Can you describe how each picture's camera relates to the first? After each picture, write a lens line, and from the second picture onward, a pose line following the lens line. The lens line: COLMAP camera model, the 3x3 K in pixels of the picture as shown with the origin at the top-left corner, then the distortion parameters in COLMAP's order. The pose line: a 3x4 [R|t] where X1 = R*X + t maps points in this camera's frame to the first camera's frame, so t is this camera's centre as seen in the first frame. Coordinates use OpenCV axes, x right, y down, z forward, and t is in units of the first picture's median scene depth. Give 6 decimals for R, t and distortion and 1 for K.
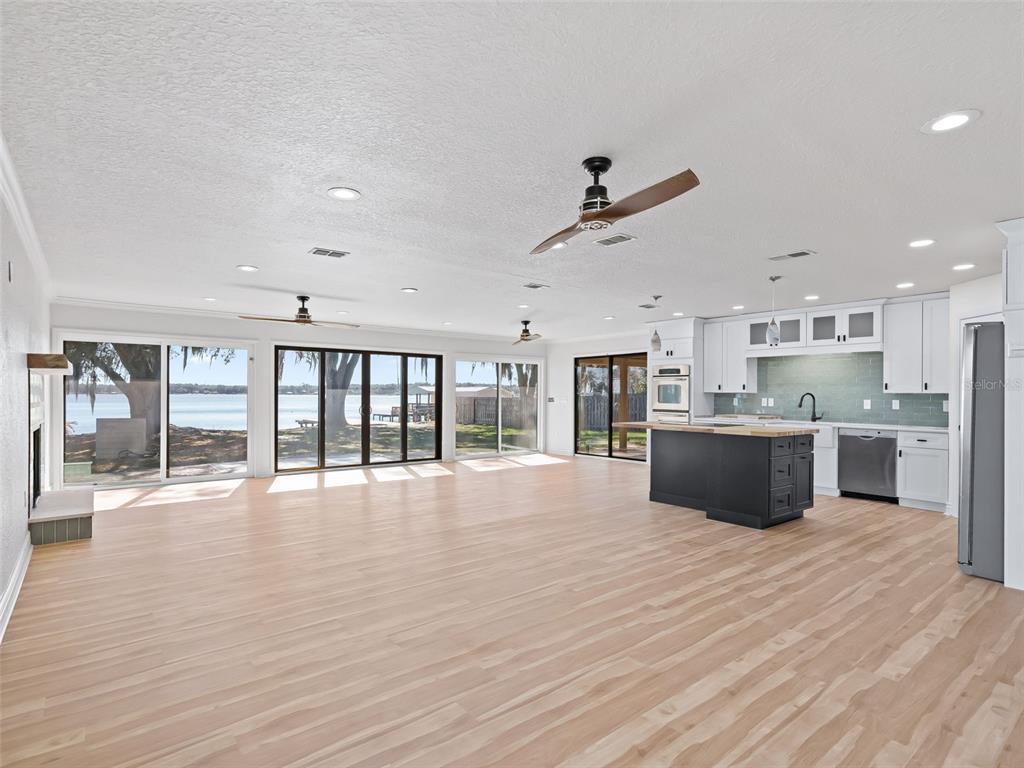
lens RADIAL K [[525.5, 0, 476.9], [0, 525.5, 395.4], [0, 0, 1]] dist [-0.011981, 0.005890]
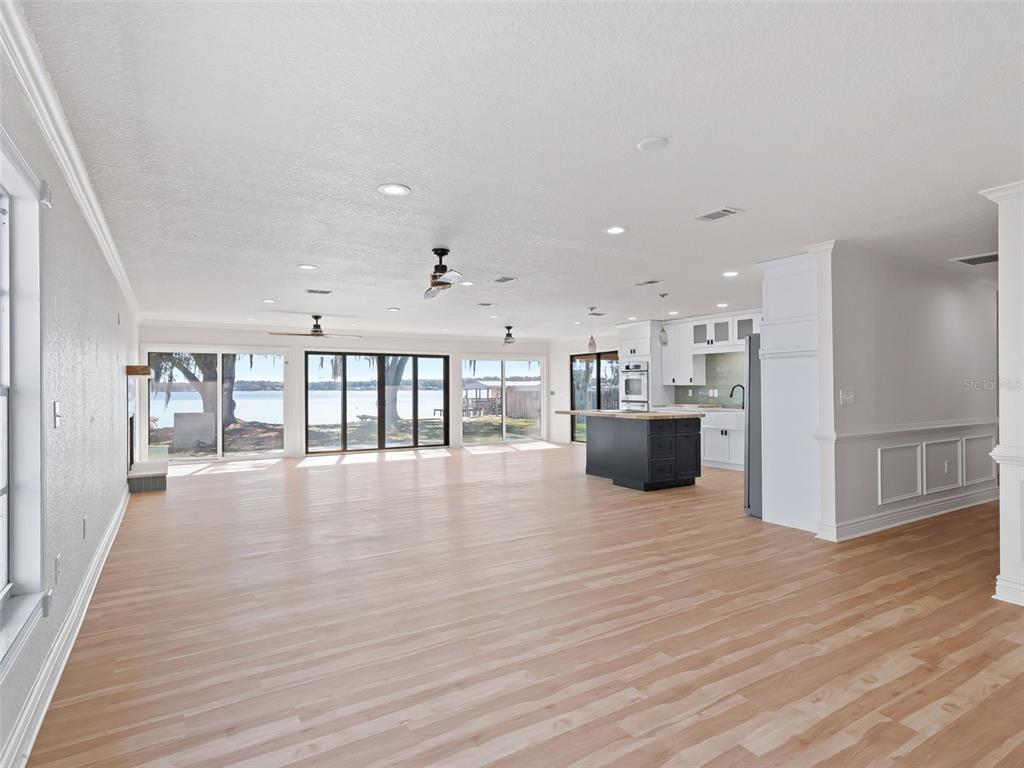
lens RADIAL K [[546.8, 0, 481.6], [0, 546.8, 386.7], [0, 0, 1]] dist [-0.009449, 0.008445]
pose [[0.992838, -0.011348, -0.118925, 0.185360], [0.010636, 0.999922, -0.006619, 0.001471], [0.118990, 0.005307, 0.992881, -0.237090]]
